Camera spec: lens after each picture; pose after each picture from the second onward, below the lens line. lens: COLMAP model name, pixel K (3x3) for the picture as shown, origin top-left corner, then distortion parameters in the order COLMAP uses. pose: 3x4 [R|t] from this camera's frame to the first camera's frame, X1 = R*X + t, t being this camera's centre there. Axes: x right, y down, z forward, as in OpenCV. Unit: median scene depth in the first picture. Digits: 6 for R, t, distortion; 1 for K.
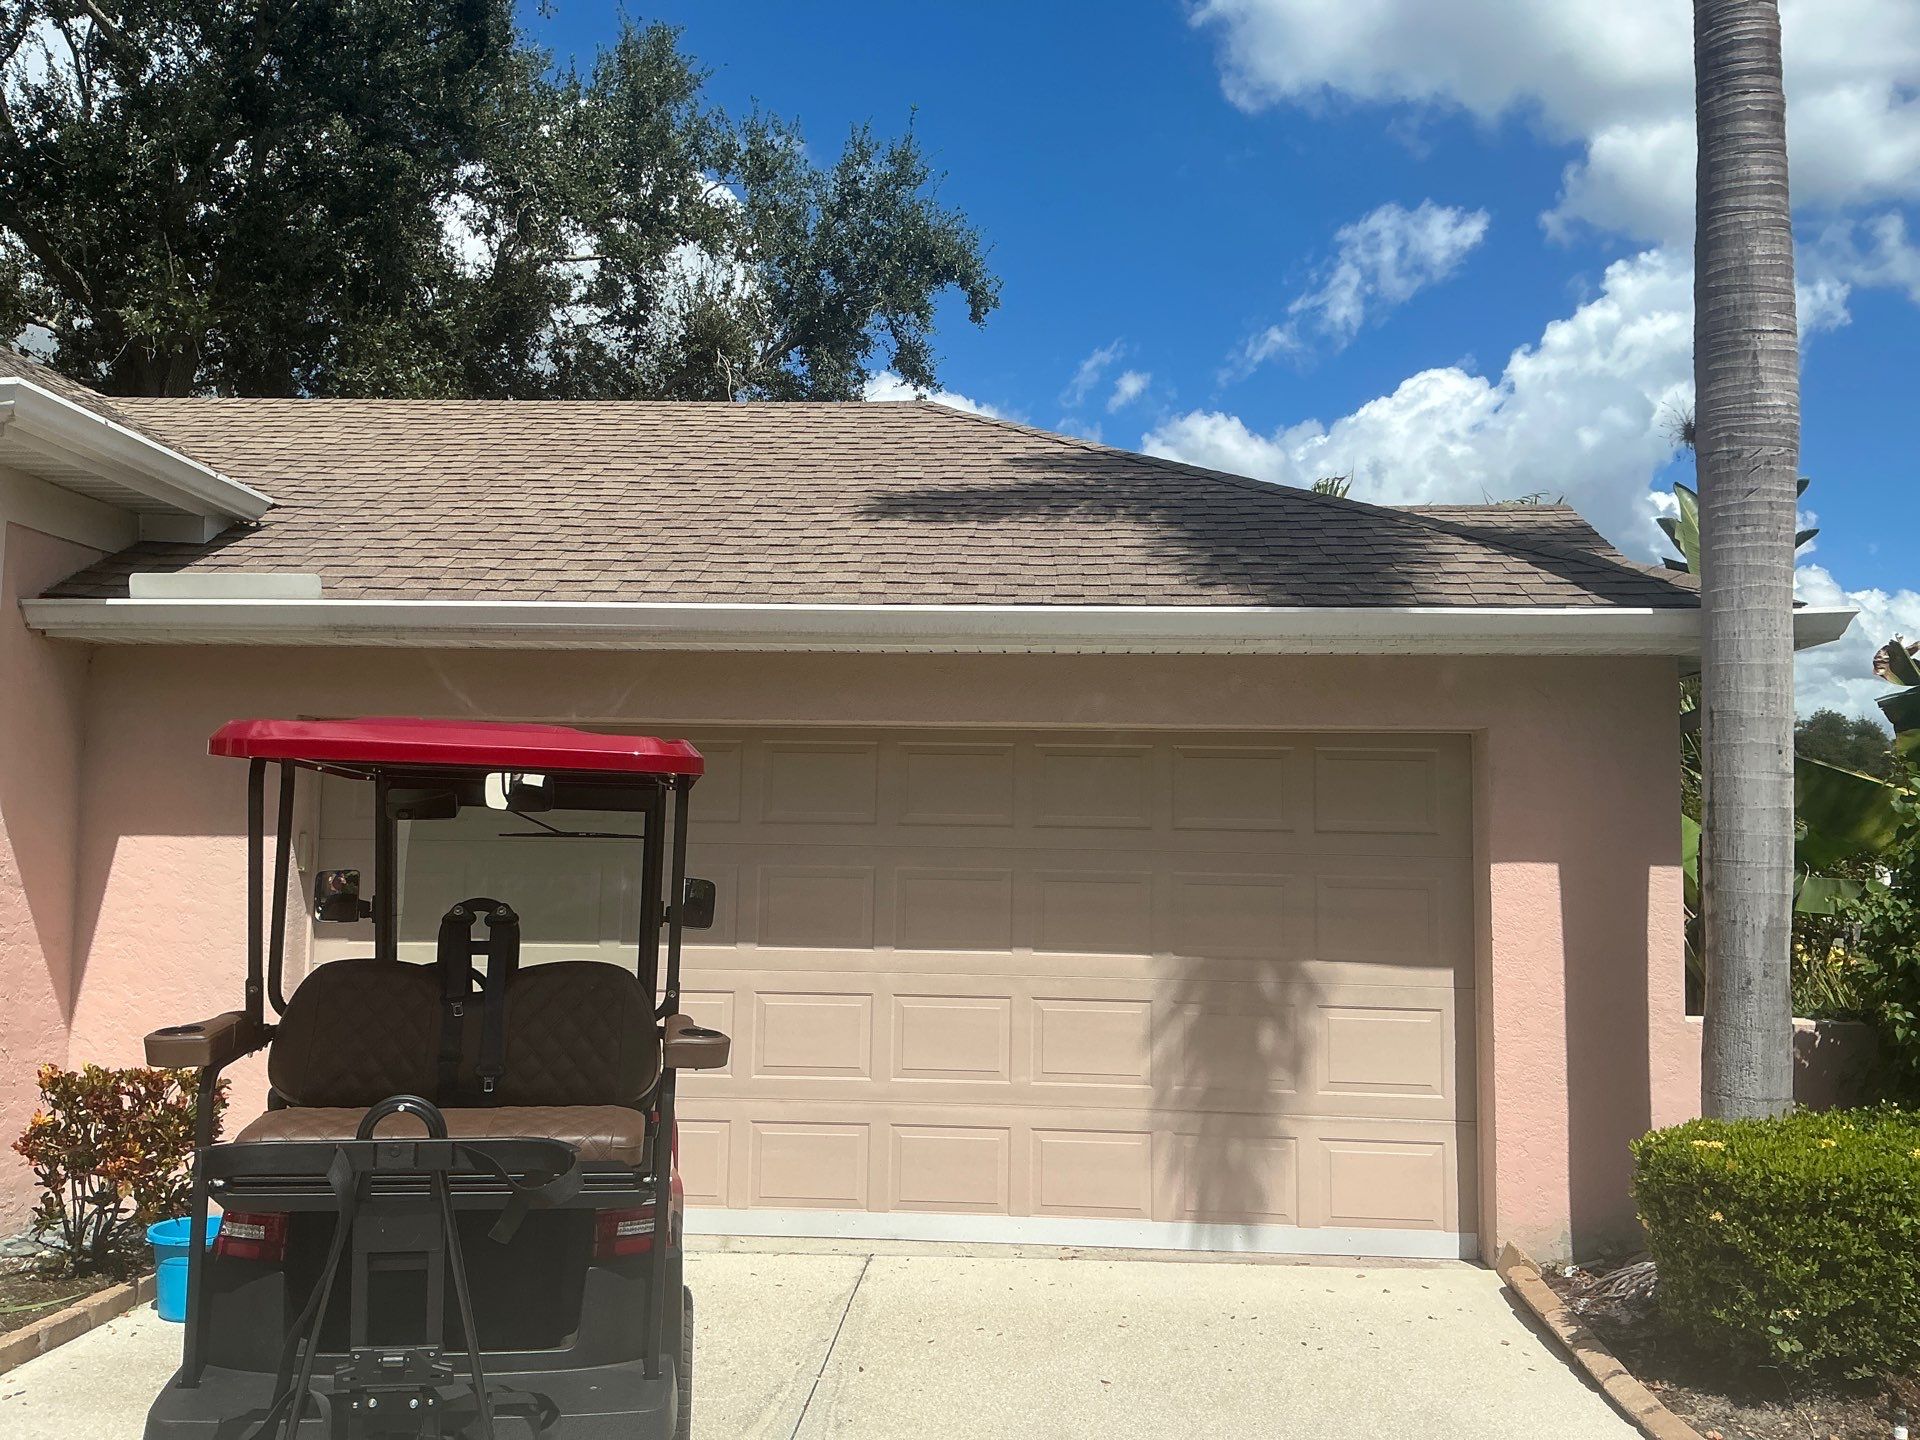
lens RADIAL K [[1606.9, 0, 953.9], [0, 1606.9, 722.5], [0, 0, 1]] dist [0.120886, -0.253515]
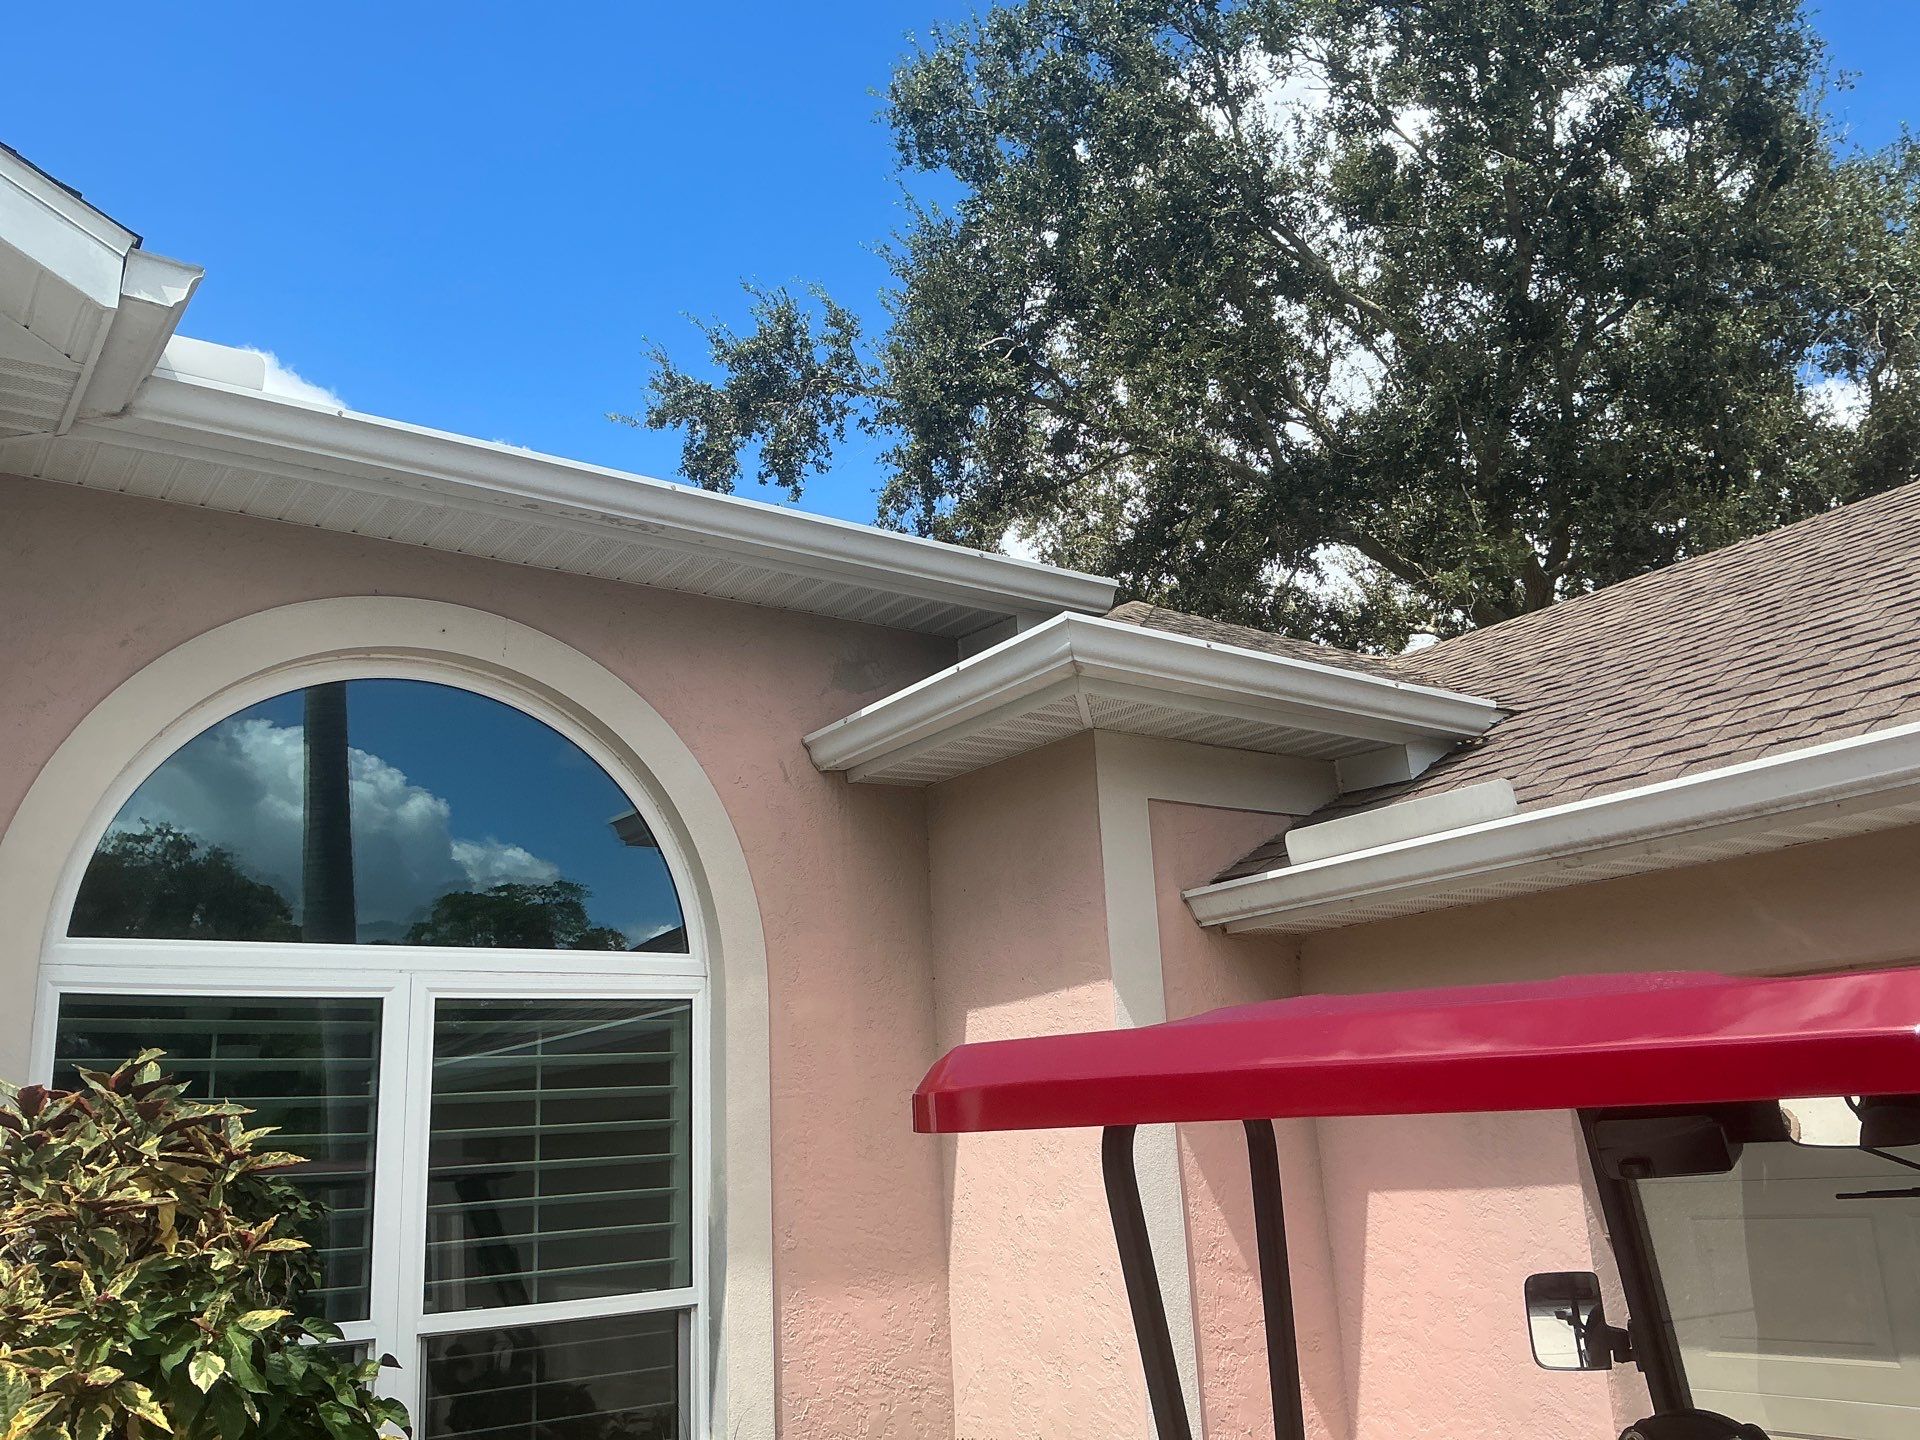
lens RADIAL K [[1606.9, 0, 953.9], [0, 1606.9, 722.5], [0, 0, 1]] dist [0.120886, -0.253515]
pose [[0.634029, -0.243793, -0.733875, -0.015321], [0.115790, 0.968236, -0.221612, 0.002063], [0.764592, 0.055533, 0.642118, 0.133268]]
